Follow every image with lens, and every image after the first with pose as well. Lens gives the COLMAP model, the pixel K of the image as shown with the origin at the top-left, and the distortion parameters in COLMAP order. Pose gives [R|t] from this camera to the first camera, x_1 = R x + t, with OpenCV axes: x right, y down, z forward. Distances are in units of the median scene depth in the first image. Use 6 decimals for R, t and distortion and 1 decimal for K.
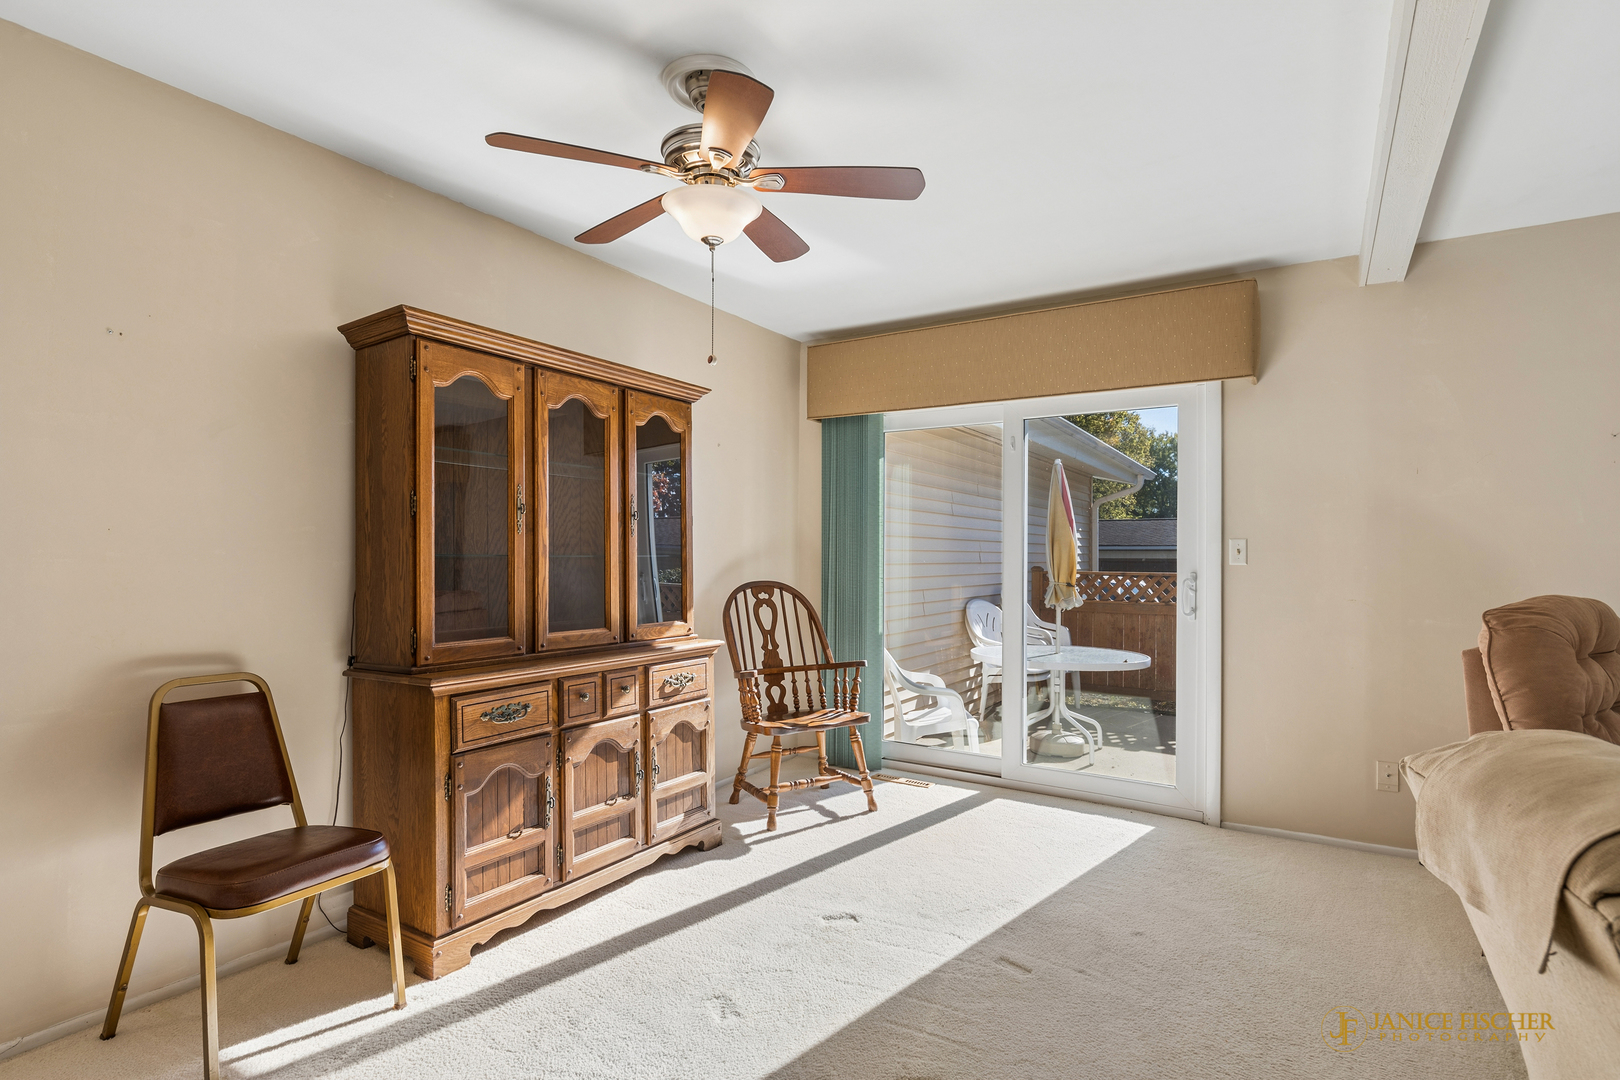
lens RADIAL K [[810.8, 0, 819.2], [0, 810.8, 549.0], [0, 0, 1]] dist [0.004716, 0.000434]
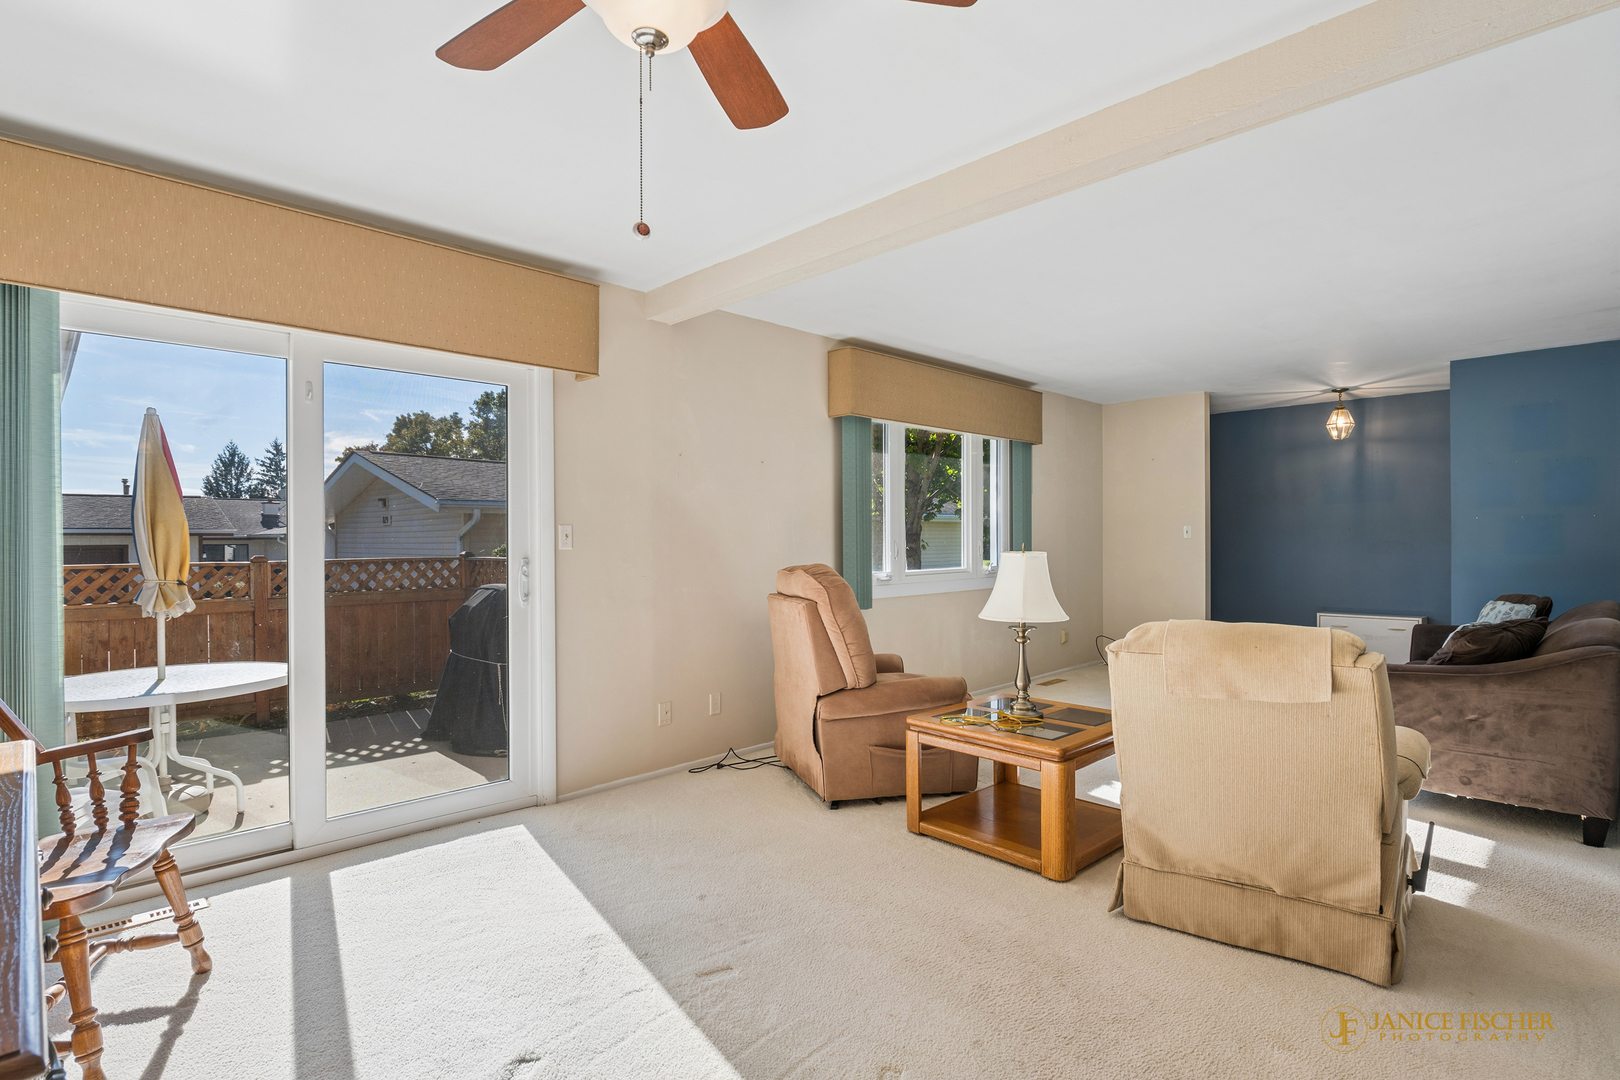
lens RADIAL K [[810.8, 0, 805.9], [0, 810.8, 536.3], [0, 0, 1]] dist [0.004716, 0.000434]
pose [[0.234903, -0.004210, 0.972010, -0.425225], [0.000678, 0.999991, 0.004167, -0.000922], [-0.972019, -0.000319, 0.234904, 0.438251]]
